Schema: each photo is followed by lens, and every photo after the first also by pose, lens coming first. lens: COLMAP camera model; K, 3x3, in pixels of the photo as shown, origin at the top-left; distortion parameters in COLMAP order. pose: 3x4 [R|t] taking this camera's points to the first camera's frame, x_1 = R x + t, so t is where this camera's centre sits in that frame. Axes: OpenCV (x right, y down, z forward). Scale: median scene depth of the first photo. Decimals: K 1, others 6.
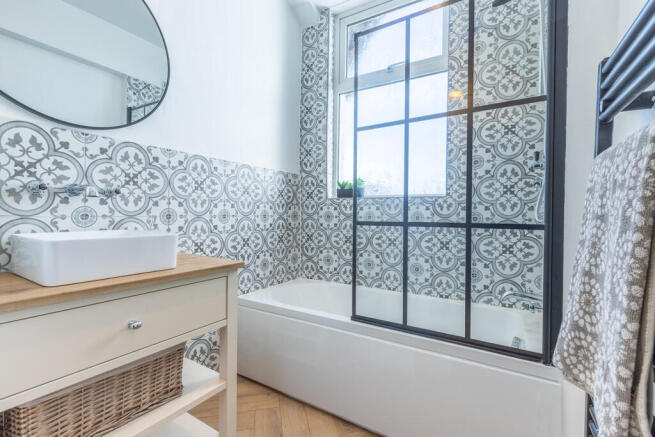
lens RADIAL K [[309.1, 0, 329.0], [0, 309.1, 209.8], [0, 0, 1]] dist [-0.004863, -0.000727]
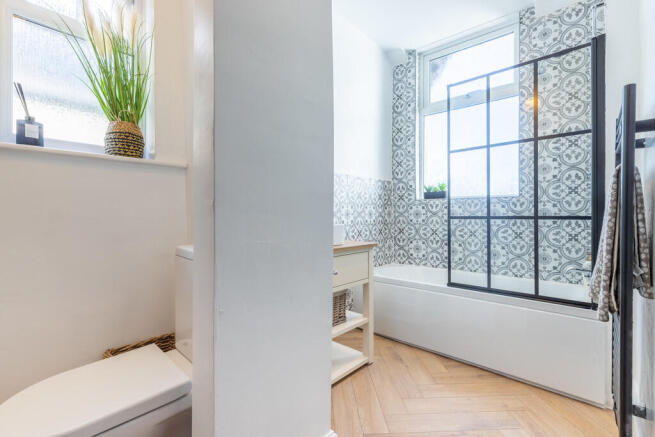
lens RADIAL K [[309.1, 0, 329.0], [0, 309.1, 209.8], [0, 0, 1]] dist [-0.004863, -0.000727]
pose [[0.981508, -0.015986, -0.190755, -0.143566], [0.016124, 0.999870, -0.000833, -0.000547], [0.190743, -0.002258, 0.981637, -0.385792]]
